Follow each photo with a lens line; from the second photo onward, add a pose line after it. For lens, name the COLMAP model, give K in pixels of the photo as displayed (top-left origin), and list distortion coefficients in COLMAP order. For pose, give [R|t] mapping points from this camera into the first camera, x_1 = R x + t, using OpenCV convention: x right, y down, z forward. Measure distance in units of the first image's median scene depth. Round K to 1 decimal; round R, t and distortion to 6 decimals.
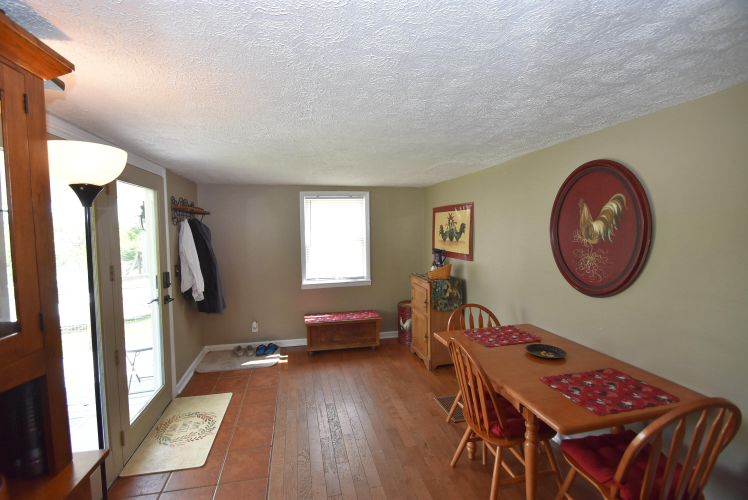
lens RADIAL K [[337.5, 0, 372.2], [0, 337.5, 249.2], [0, 0, 1]] dist [-0.000028, -0.000809]
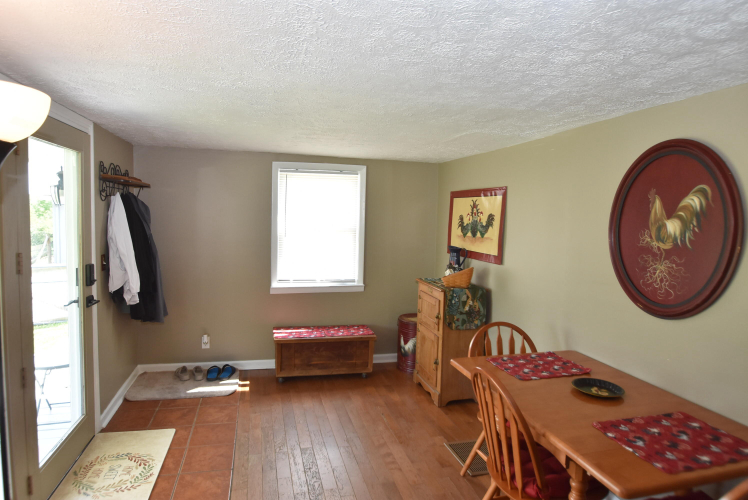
lens RADIAL K [[448.5, 0, 374.3], [0, 448.5, 252.0], [0, 0, 1]] dist [-0.031375, 0.003892]
pose [[0.998691, 0.039271, 0.032774, -0.027529], [-0.039933, 0.999007, 0.019770, -0.002246], [-0.031965, -0.021053, 0.999267, 0.018459]]
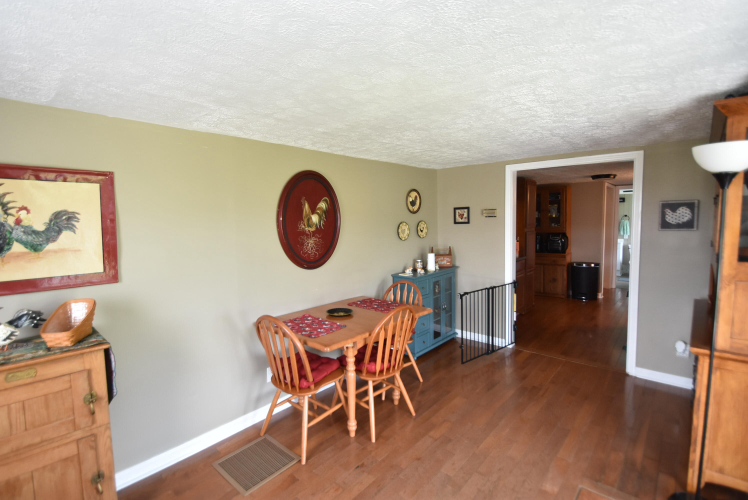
lens RADIAL K [[345.0, 0, 374.2], [0, 345.0, 249.6], [0, 0, 1]] dist [-0.001582, -0.000056]
pose [[-0.592022, -0.038858, 0.804984, -0.515170], [0.079035, 0.991223, 0.105973, -0.056719], [-0.802037, 0.126361, -0.583755, 1.320923]]
